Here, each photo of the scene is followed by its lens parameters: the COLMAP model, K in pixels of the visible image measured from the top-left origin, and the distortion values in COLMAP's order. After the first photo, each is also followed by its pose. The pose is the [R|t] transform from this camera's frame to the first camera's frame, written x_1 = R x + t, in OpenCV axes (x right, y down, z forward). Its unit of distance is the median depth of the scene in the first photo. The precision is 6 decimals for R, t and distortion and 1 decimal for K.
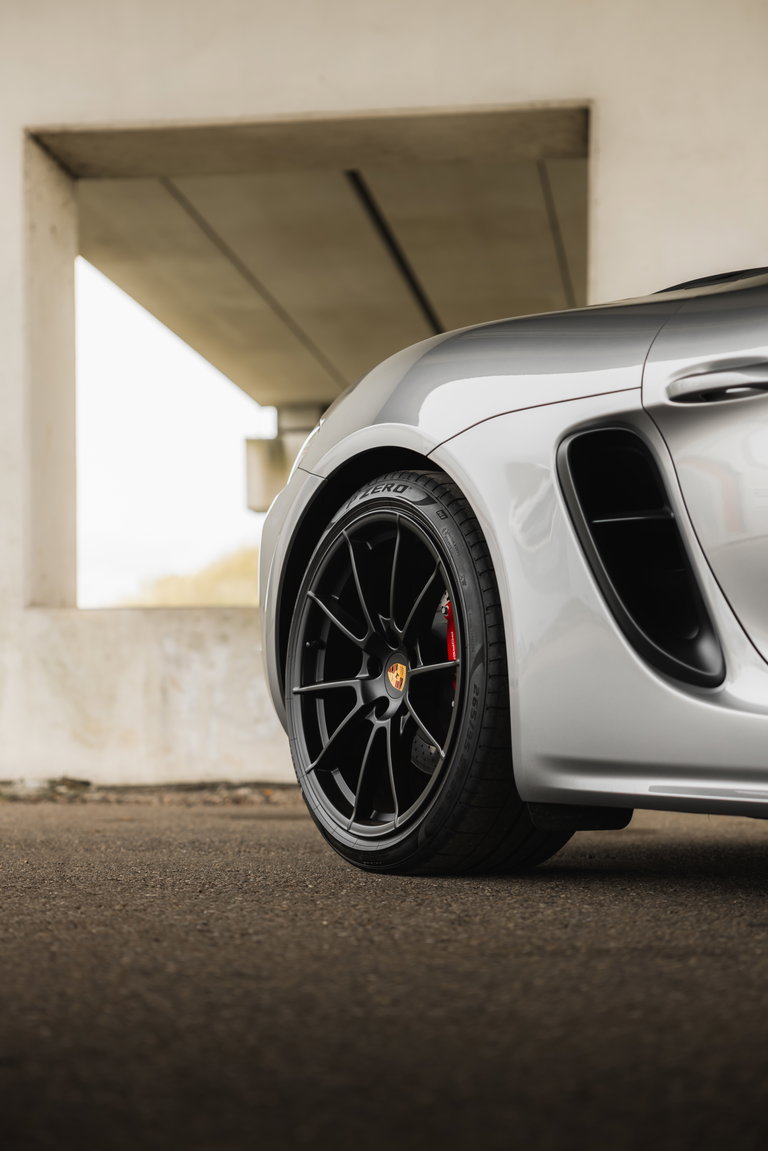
lens RADIAL K [[2190.8, 0, 384.4], [0, 2190.8, 575.3], [0, 0, 1]] dist [0.004154, 0.000000]
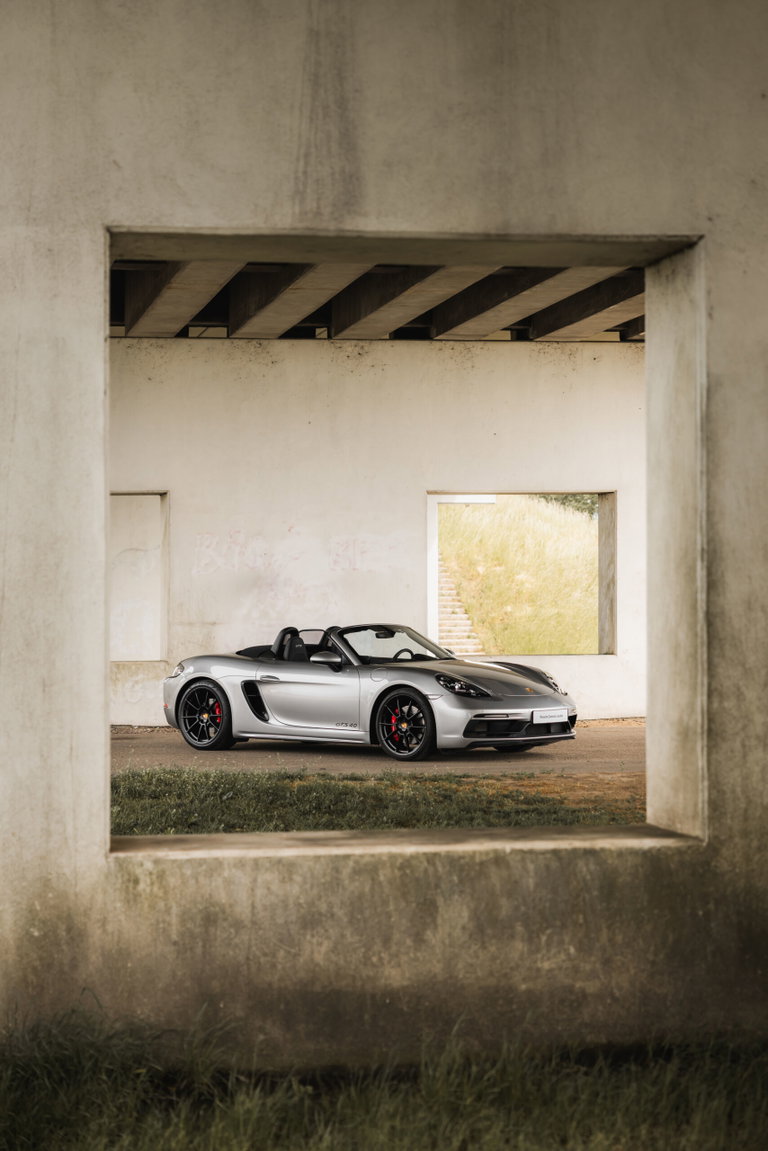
lens RADIAL K [[2475.4, 0, 383.7], [0, 2475.4, 574.6], [0, 0, 1]] dist [-0.125499, 0.000000]
pose [[0.956413, -0.001981, 0.292010, -1.465933], [-0.013405, 0.998625, 0.050679, -0.669789], [-0.291709, -0.052384, 0.955072, -5.403383]]
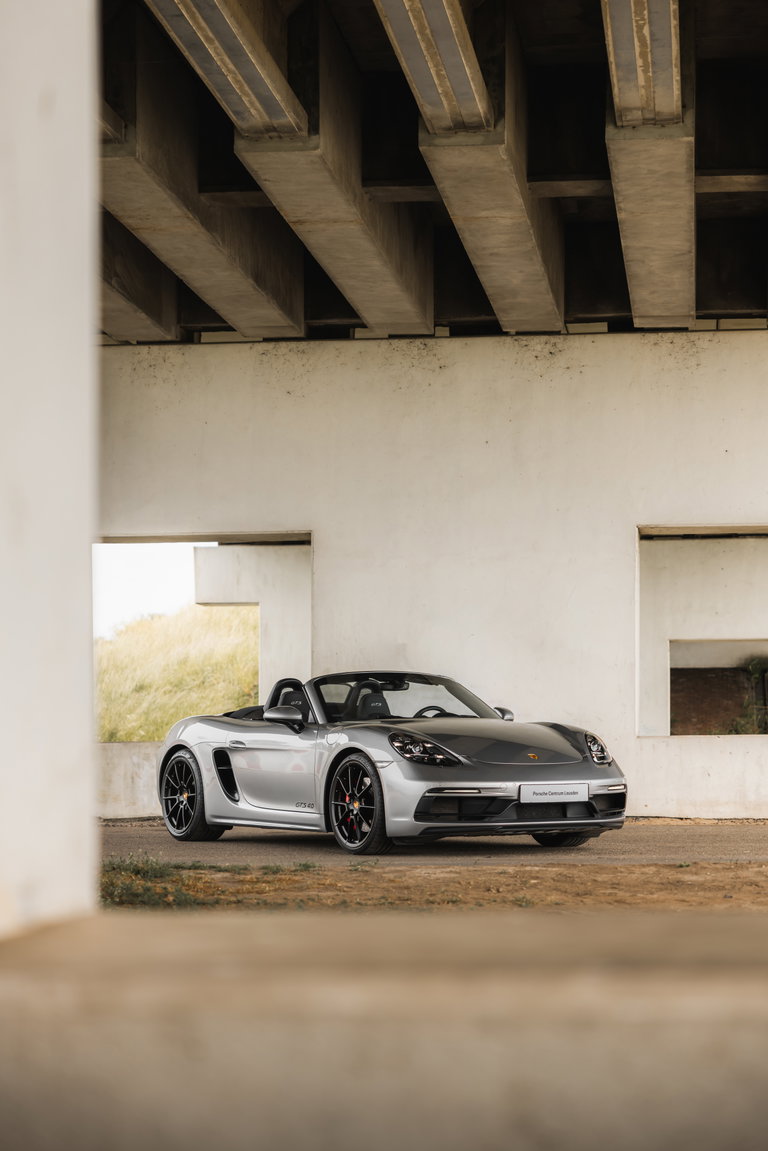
lens RADIAL K [[2475.4, 0, 384.2], [0, 2475.4, 576.7], [0, 0, 1]] dist [-0.125499, 0.000000]
pose [[0.999980, -0.003702, 0.005088, 0.384574], [0.003715, 0.999990, -0.002433, -0.383122], [-0.005079, 0.002452, 0.999984, -3.982833]]
